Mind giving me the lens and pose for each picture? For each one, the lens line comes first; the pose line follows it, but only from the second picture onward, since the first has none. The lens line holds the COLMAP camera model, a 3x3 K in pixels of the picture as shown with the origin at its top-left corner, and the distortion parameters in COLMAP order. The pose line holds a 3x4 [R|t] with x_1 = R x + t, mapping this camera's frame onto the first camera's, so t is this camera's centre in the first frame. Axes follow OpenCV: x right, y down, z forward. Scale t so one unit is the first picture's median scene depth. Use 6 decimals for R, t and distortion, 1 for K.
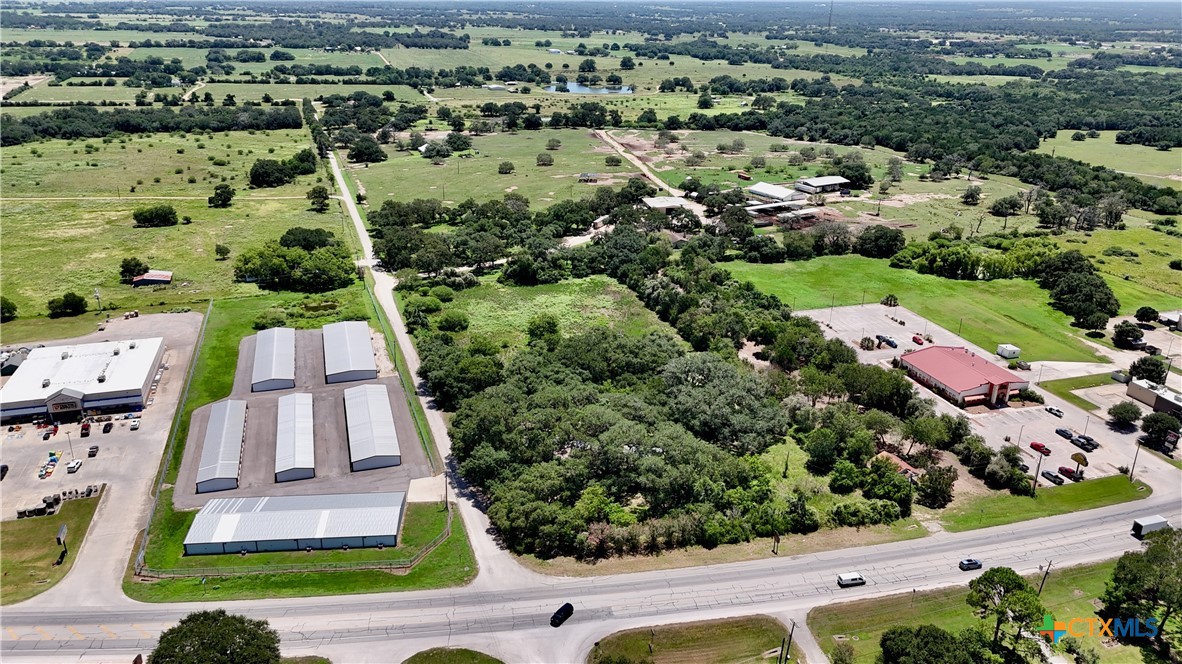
lens RADIAL K [[858.5, 0, 591.0], [0, 858.5, 332.0], [0, 0, 1]] dist [0.084489, -0.088243]
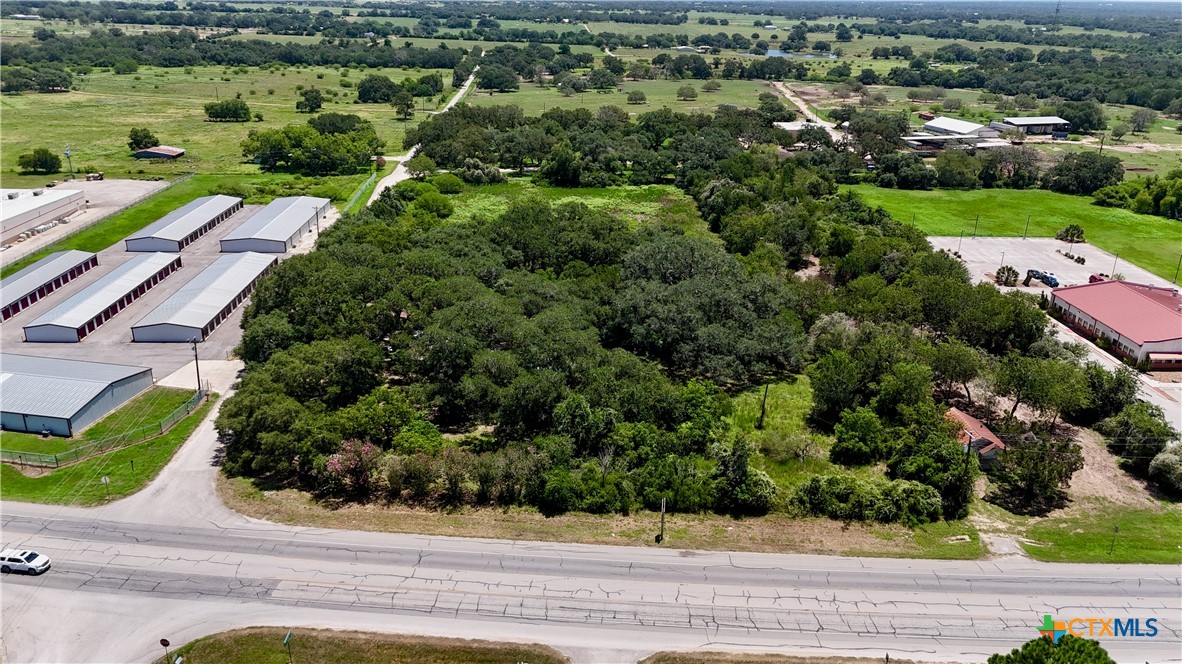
lens RADIAL K [[858.5, 0, 591.0], [0, 858.5, 332.0], [0, 0, 1]] dist [0.084489, -0.088243]
pose [[0.965314, 0.100693, -0.240895, 0.231225], [-0.101521, 0.994793, 0.009004, 0.102593], [0.240547, 0.015764, 0.970509, 0.380726]]
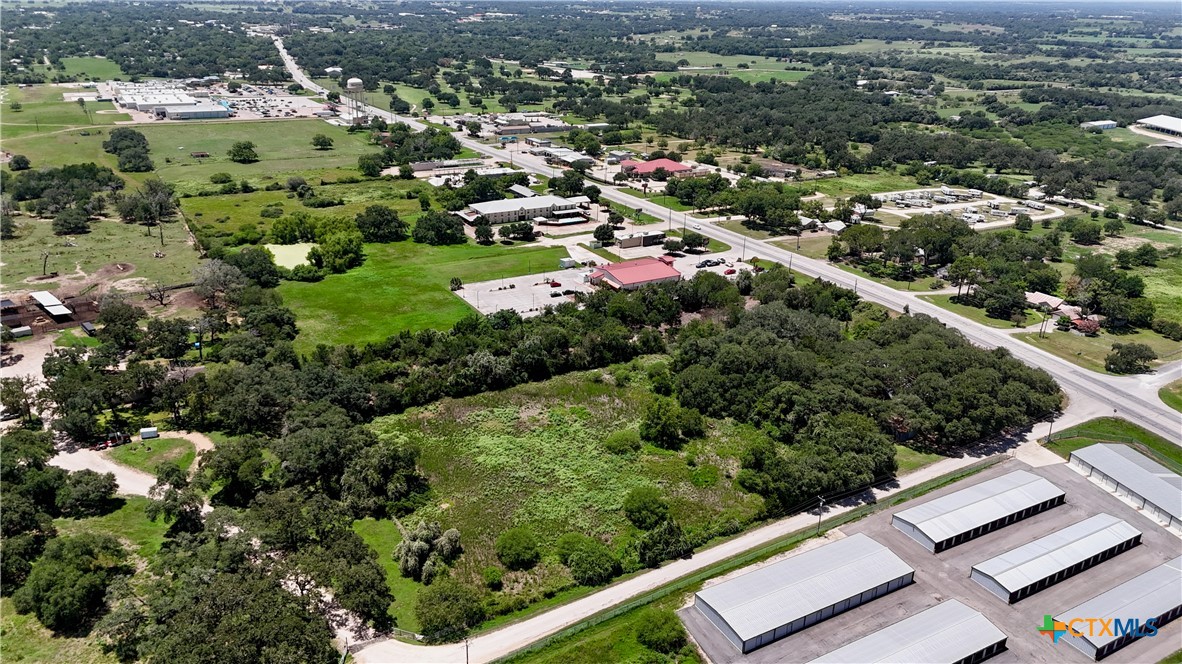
lens RADIAL K [[858.5, 0, 591.0], [0, 858.5, 332.0], [0, 0, 1]] dist [0.084489, -0.088243]
pose [[-0.205883, -0.384368, 0.899930, -0.893485], [0.332541, 0.837424, 0.433748, -0.543827], [-0.920342, 0.388565, -0.044593, 1.346252]]
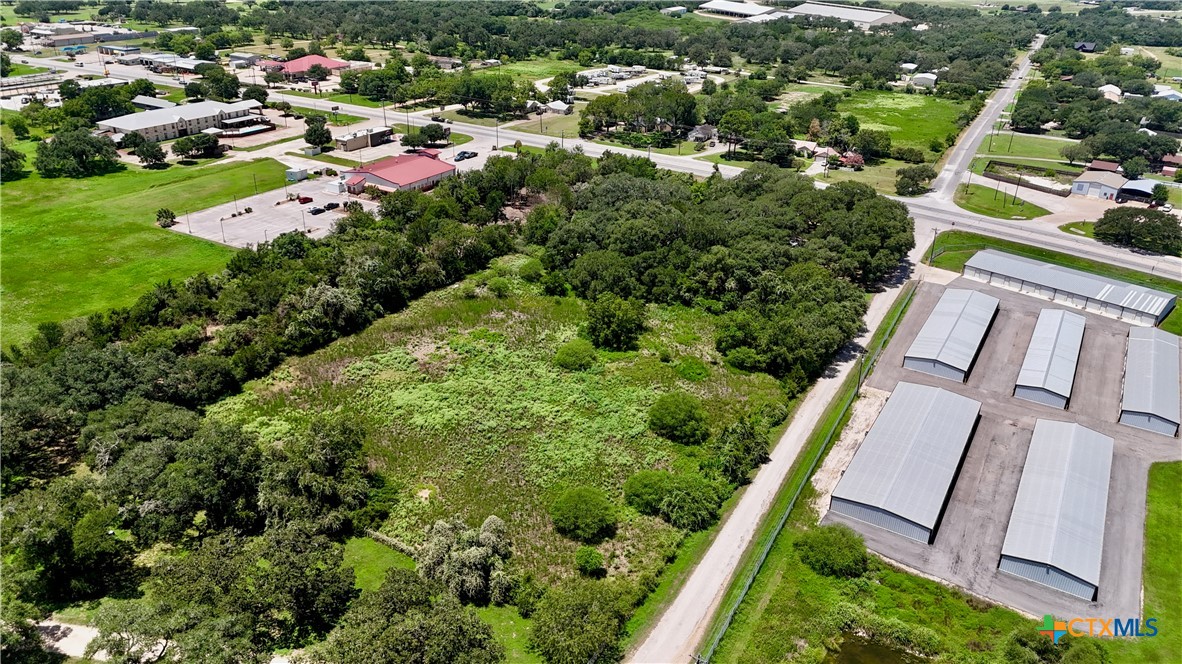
lens RADIAL K [[858.5, 0, 591.0], [0, 858.5, 332.0], [0, 0, 1]] dist [0.084489, -0.088243]
pose [[-0.662417, -0.357453, 0.658355, -0.577266], [0.235198, 0.735149, 0.635797, -0.500943], [-0.711257, 0.576006, -0.402903, 1.601930]]
